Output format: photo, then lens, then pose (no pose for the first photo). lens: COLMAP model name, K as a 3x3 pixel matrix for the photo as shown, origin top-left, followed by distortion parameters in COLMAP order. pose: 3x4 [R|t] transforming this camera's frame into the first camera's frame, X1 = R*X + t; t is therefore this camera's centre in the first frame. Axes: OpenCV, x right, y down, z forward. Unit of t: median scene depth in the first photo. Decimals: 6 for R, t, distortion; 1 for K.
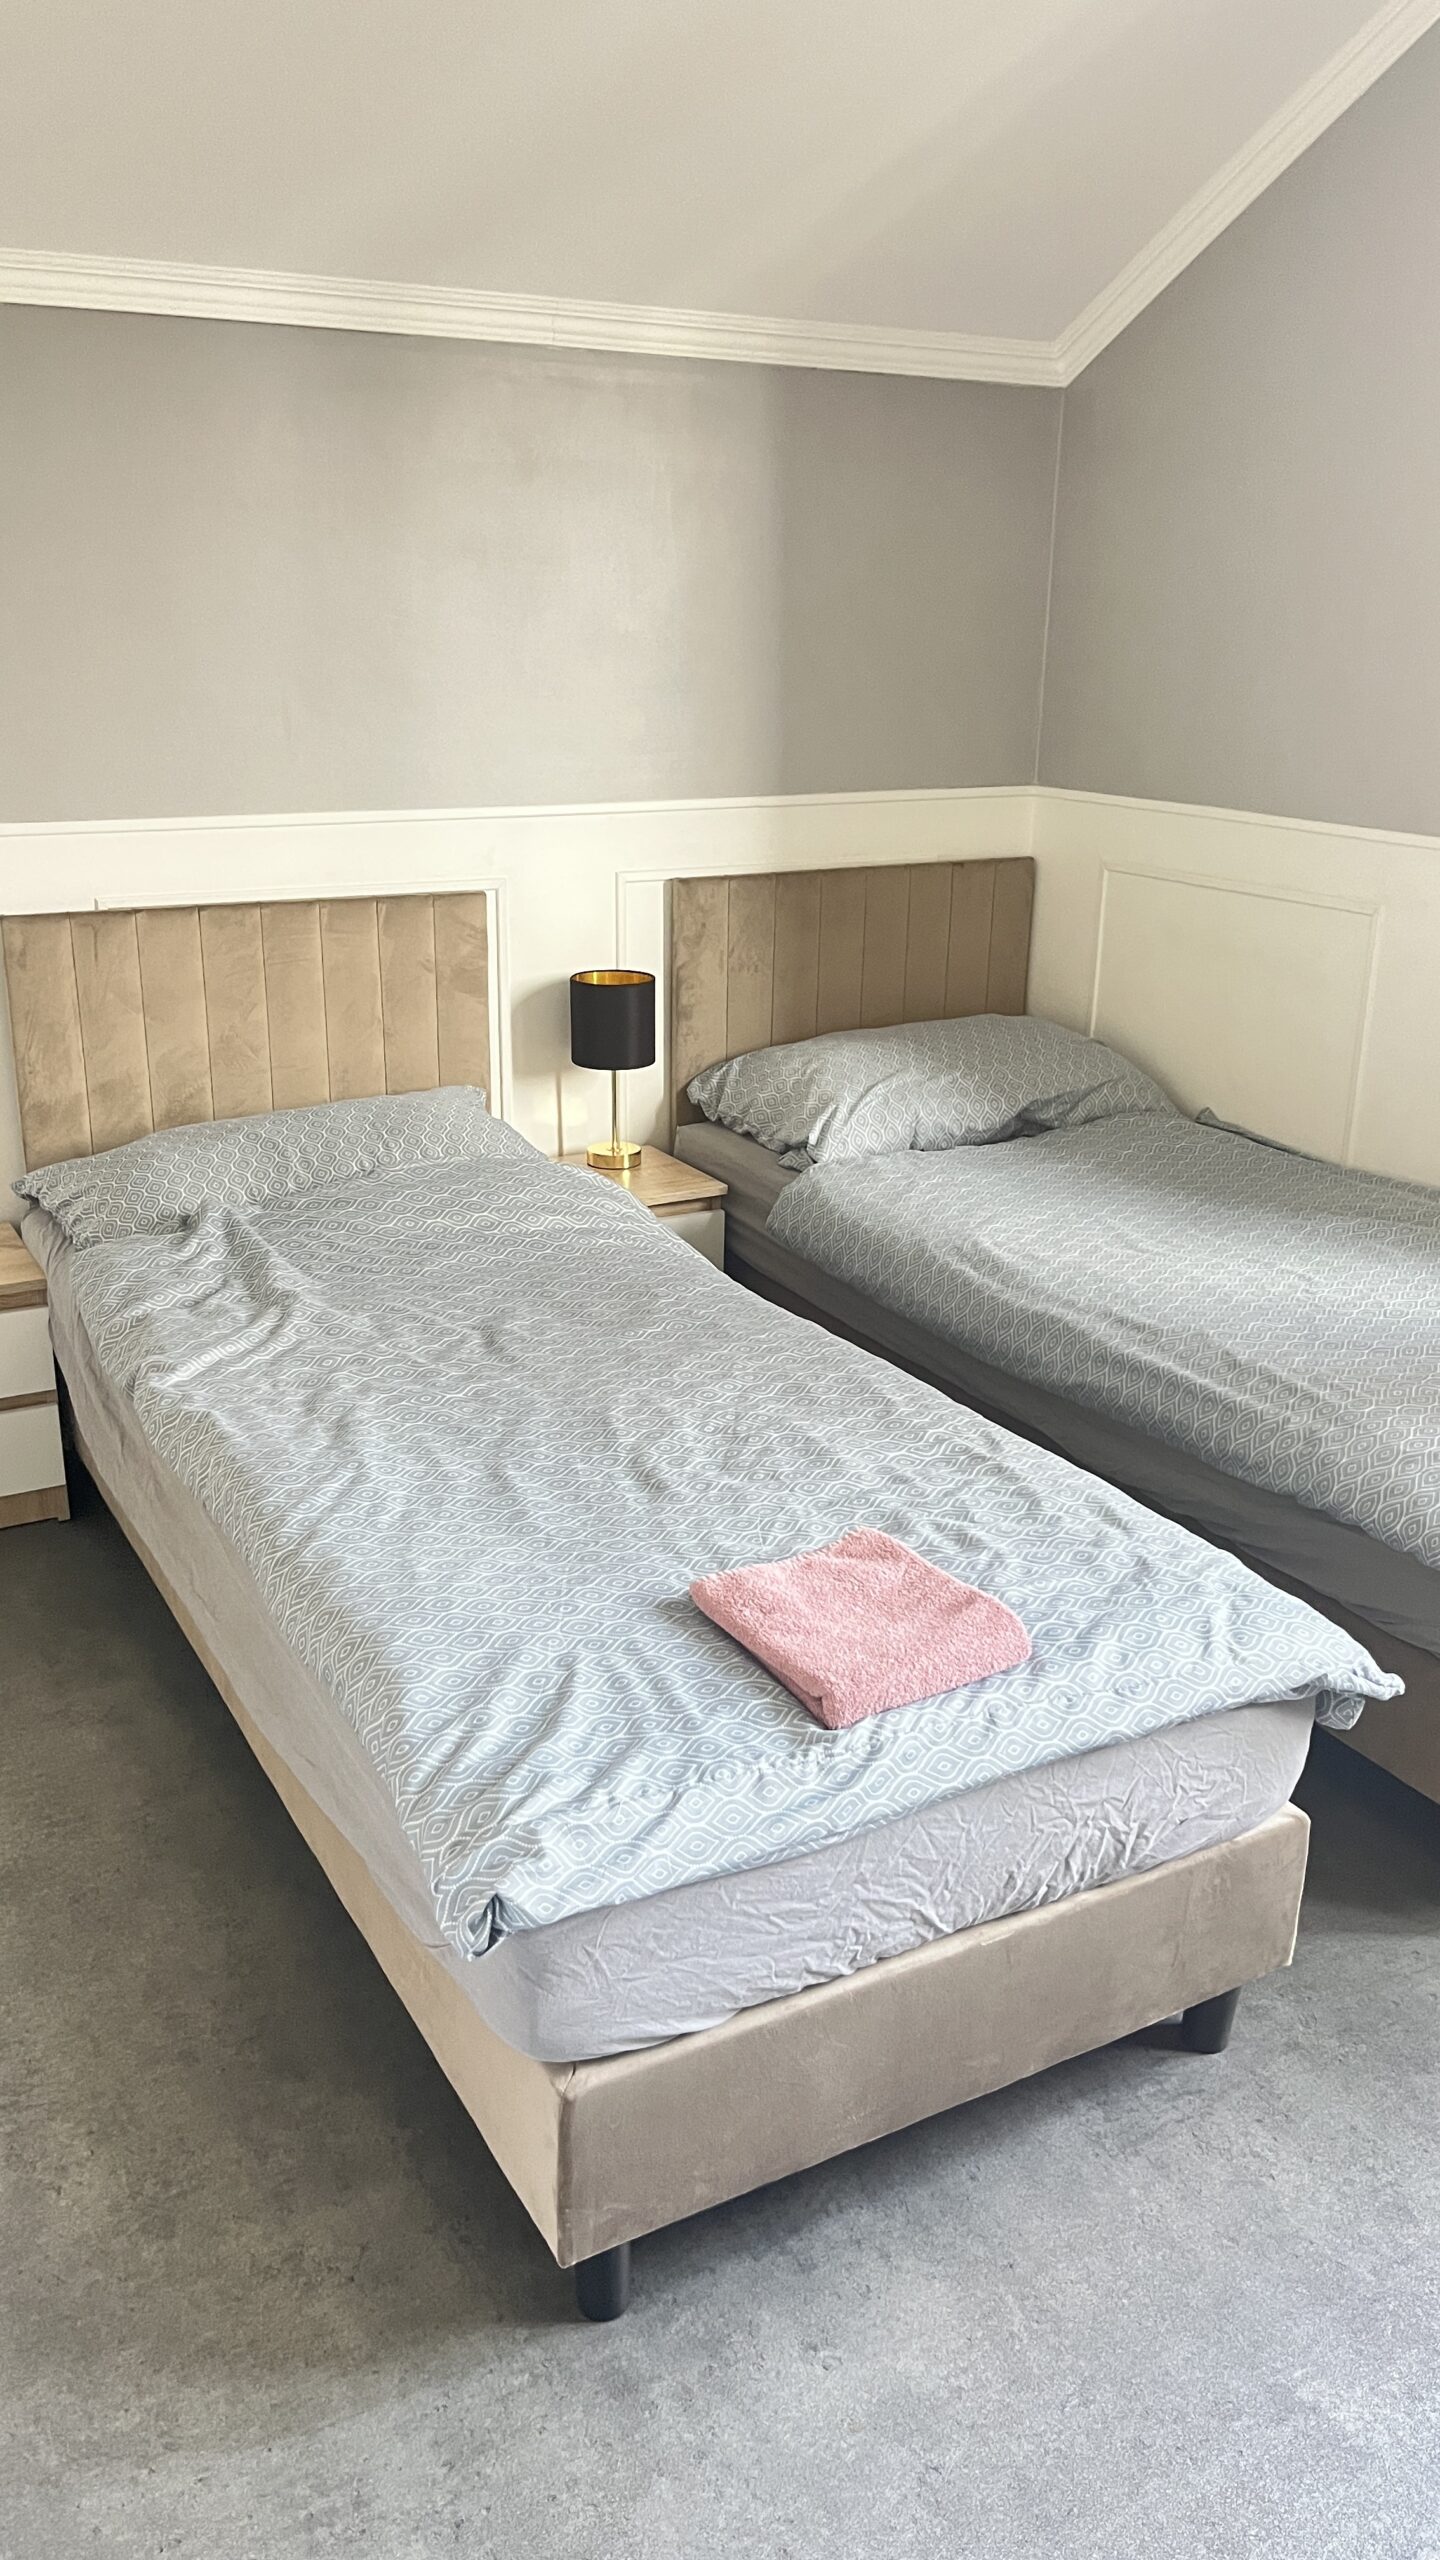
lens RADIAL K [[1954.9, 0, 693.3], [0, 1954.9, 1293.8], [0, 0, 1]] dist [0.048944, -0.062082]
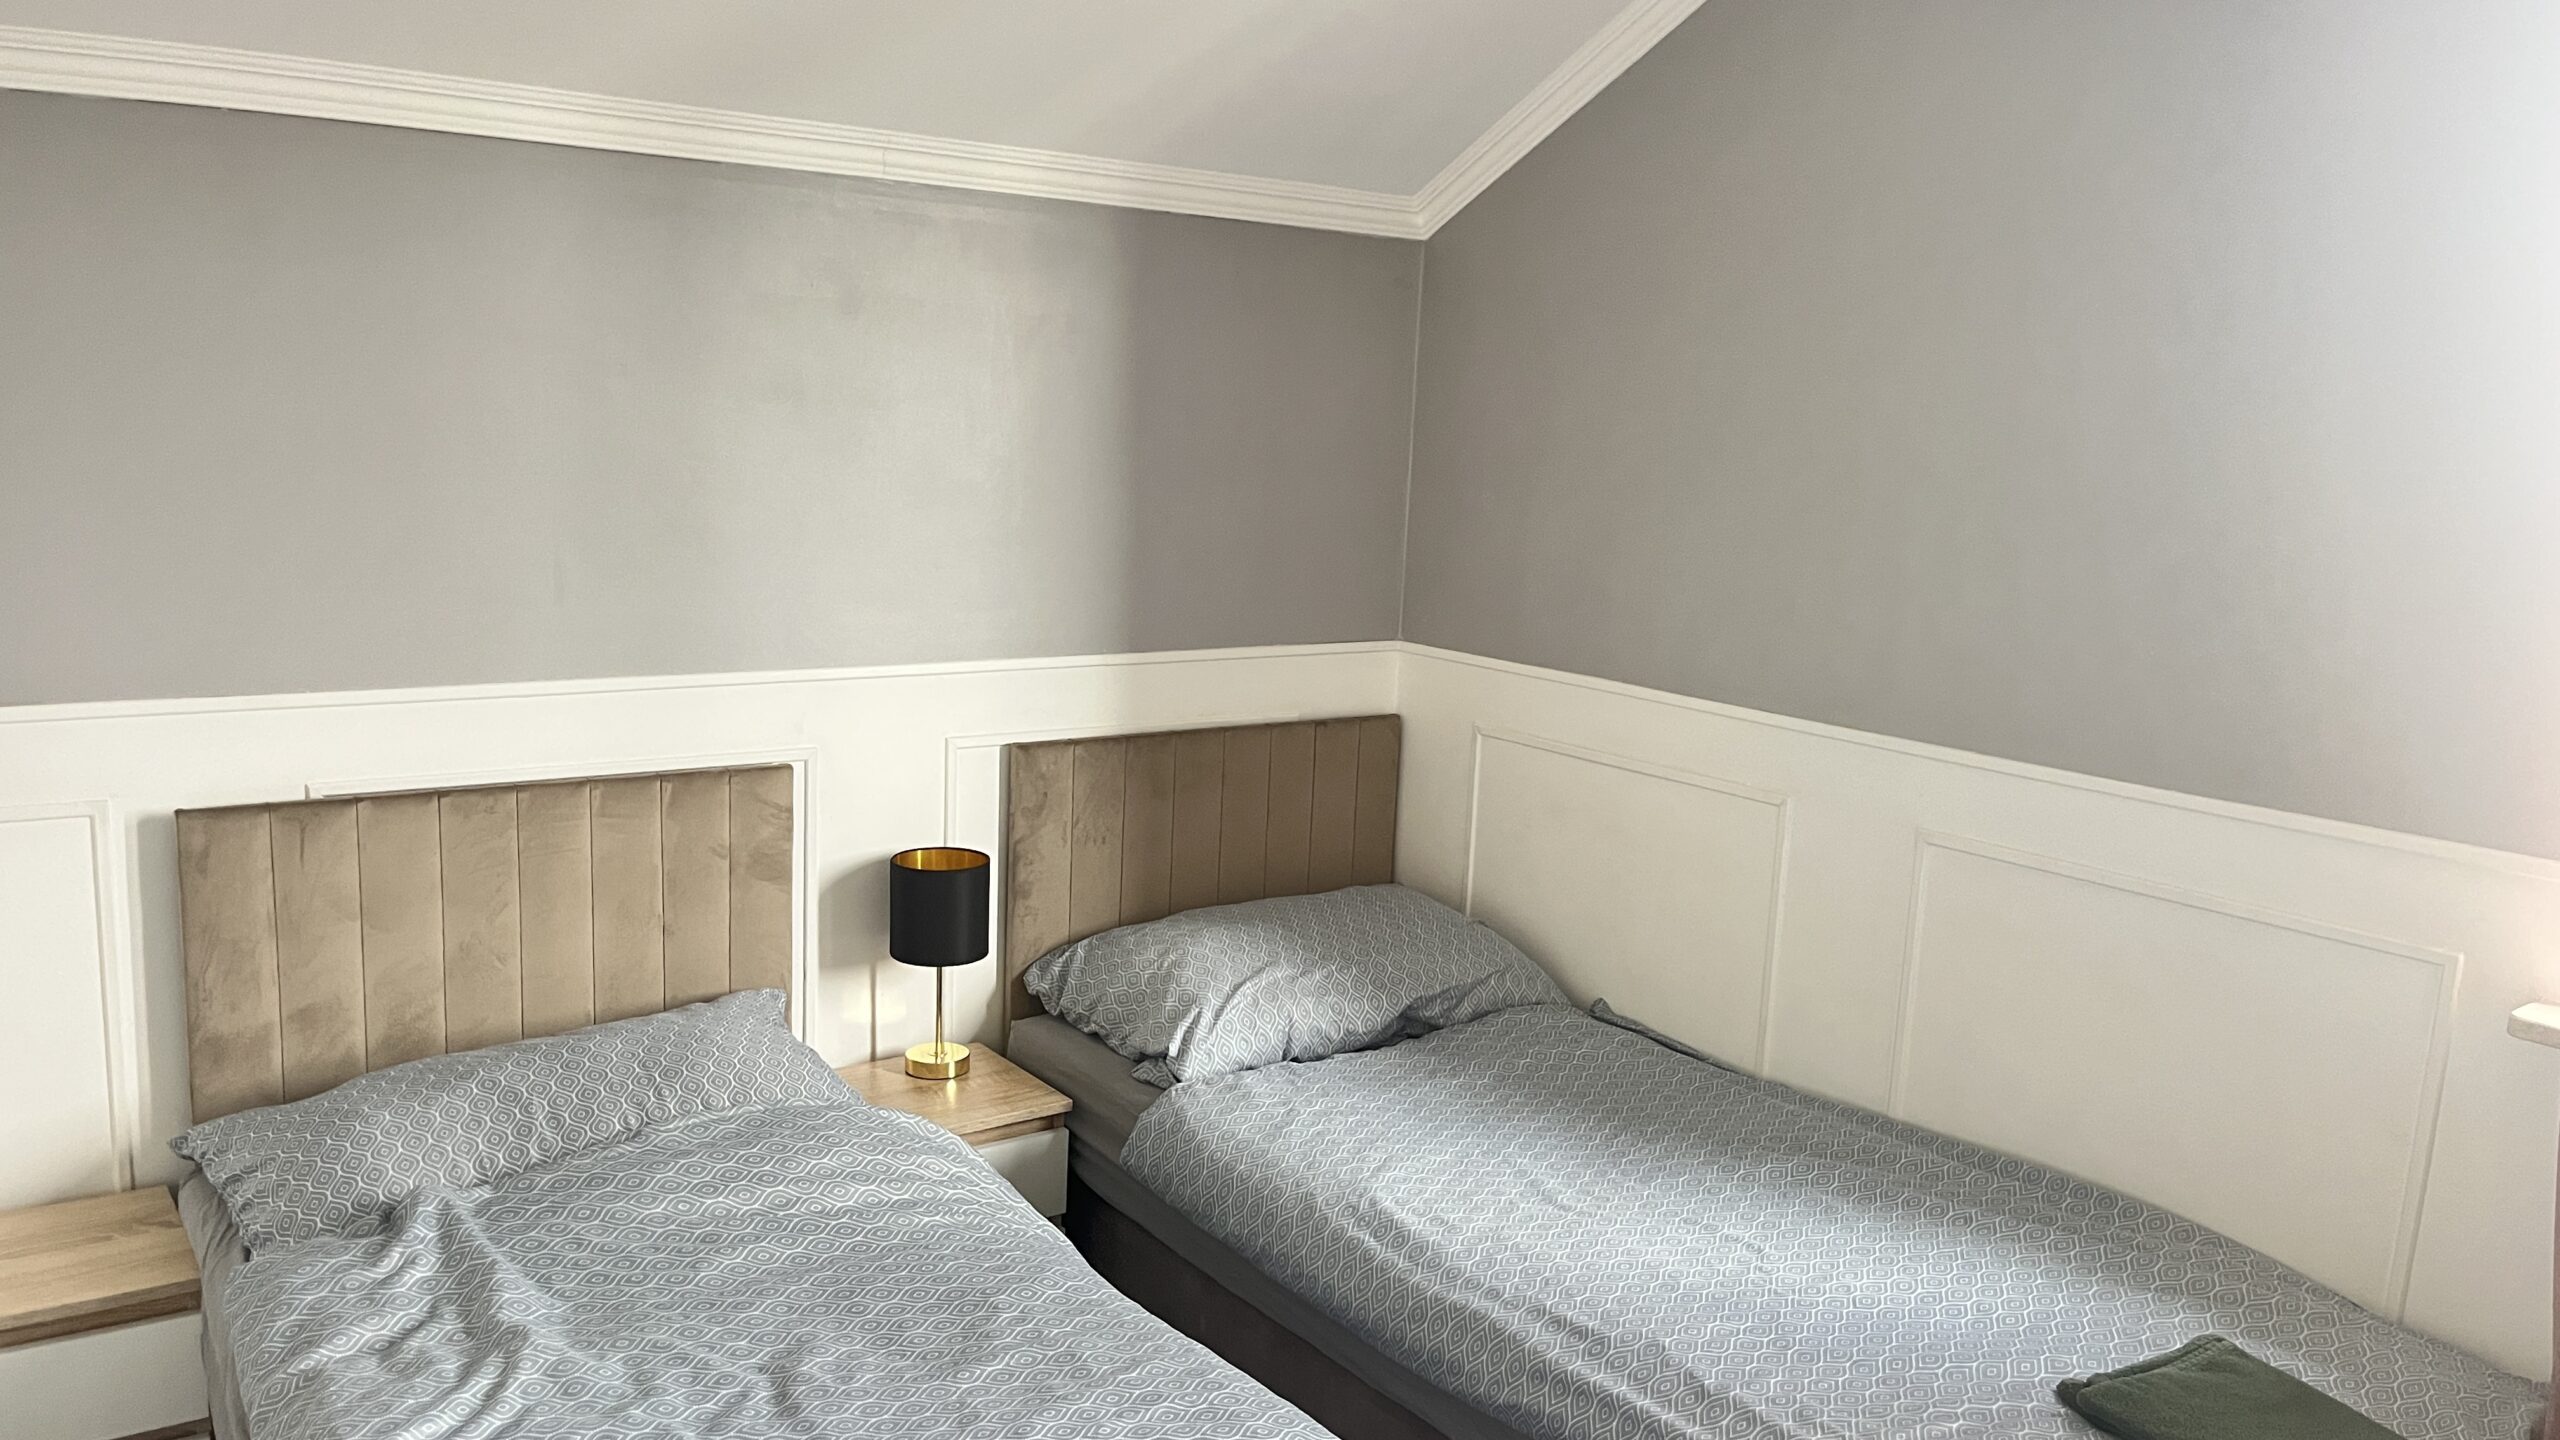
lens RADIAL K [[1954.9, 0, 1271.7], [0, 1954.9, 741.9], [0, 0, 1]] dist [0.048944, -0.062082]
pose [[0.990637, 0.007818, 0.136300, -0.015249], [0.013048, 0.988367, -0.151527, -0.085695], [-0.135900, 0.151887, 0.979011, 0.128945]]
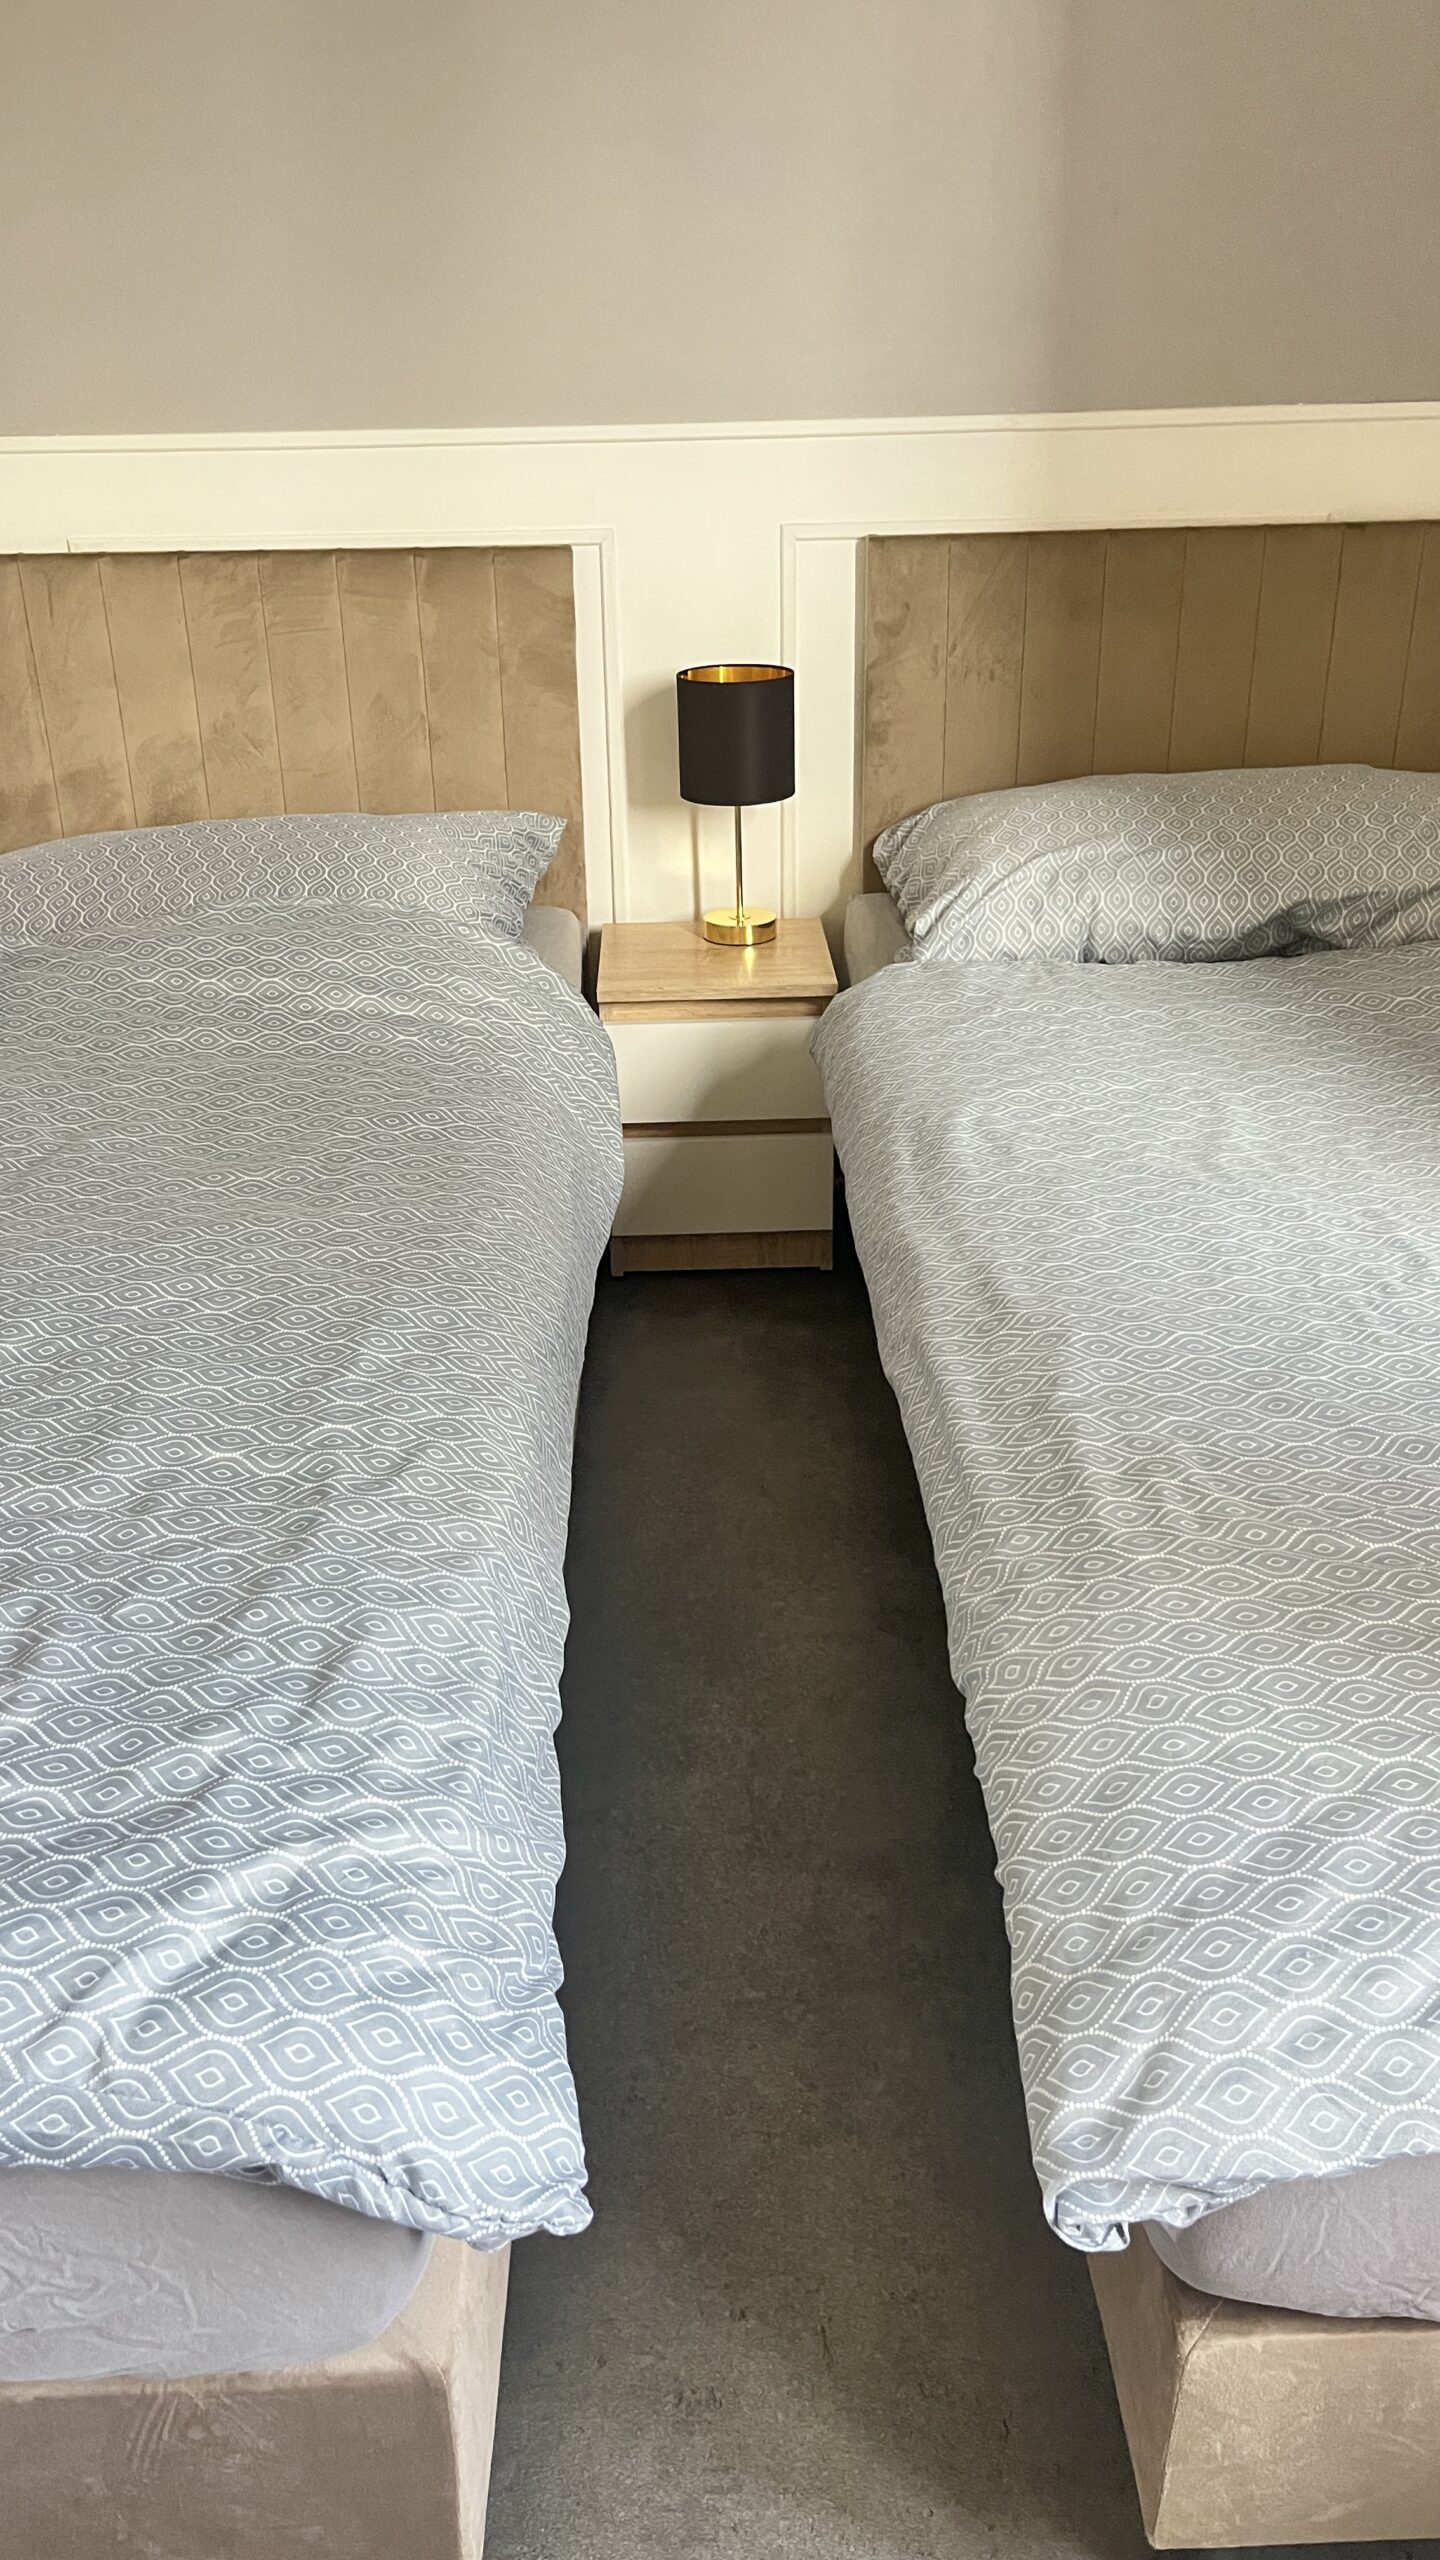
lens RADIAL K [[1954.9, 0, 701.4], [0, 1954.9, 1260.3], [0, 0, 1]] dist [0.048944, -0.062082]
pose [[0.883018, 0.170839, -0.437142, 0.322191], [-0.123943, 0.983215, 0.133887, -0.048822], [0.452678, -0.064044, 0.889371, 0.367143]]
